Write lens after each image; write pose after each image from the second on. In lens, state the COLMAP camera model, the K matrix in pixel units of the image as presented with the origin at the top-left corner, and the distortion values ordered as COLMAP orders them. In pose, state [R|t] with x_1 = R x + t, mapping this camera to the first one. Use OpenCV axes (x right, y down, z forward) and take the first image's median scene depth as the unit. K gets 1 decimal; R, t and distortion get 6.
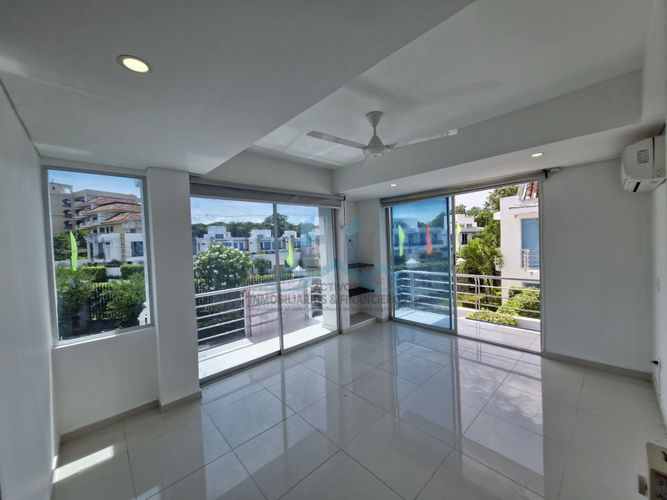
lens RADIAL K [[260.9, 0, 332.6], [0, 260.9, 247.8], [0, 0, 1]] dist [0.000878, -0.001147]
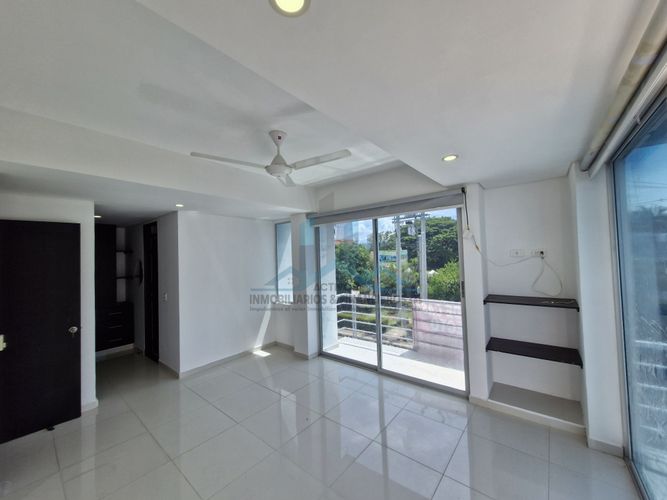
lens RADIAL K [[260.9, 0, 334.0], [0, 260.9, 248.9], [0, 0, 1]] dist [0.000878, -0.001147]
pose [[0.140350, 0.005499, -0.990087, 0.733665], [-0.004312, 0.999978, 0.004942, -0.054700], [0.990092, 0.003576, 0.140371, 0.682571]]
